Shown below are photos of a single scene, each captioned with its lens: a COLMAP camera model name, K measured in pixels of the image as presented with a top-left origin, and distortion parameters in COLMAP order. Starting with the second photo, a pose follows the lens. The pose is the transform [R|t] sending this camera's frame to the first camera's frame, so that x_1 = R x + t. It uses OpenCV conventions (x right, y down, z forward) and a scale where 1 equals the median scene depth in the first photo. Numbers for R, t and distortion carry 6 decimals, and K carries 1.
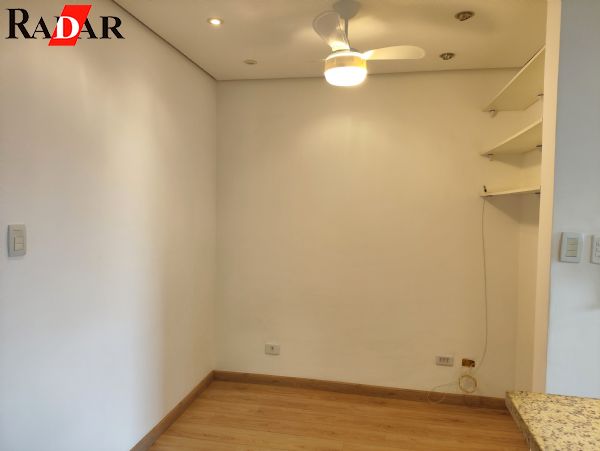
lens RADIAL K [[438.5, 0, 299.5], [0, 438.5, 227.2], [0, 0, 1]] dist [-0.056592, -0.000575]
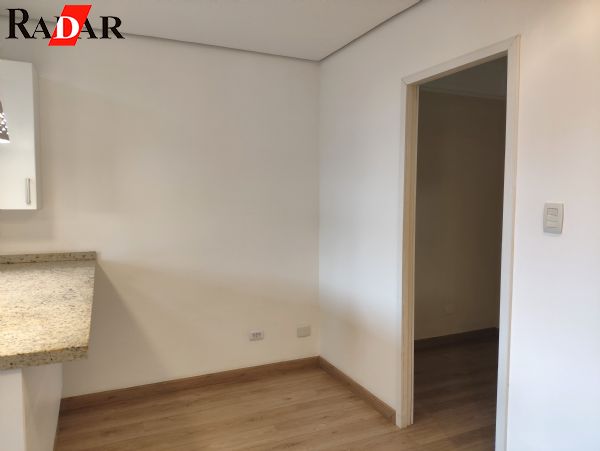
lens RADIAL K [[433.6, 0, 297.9], [0, 433.6, 224.7], [0, 0, 1]] dist [0.113469, -0.164452]
pose [[-0.810635, 0.018345, -0.585265, 0.844942], [-0.041271, 0.995233, 0.088359, -0.040626], [0.584096, 0.095781, -0.806014, 2.620070]]
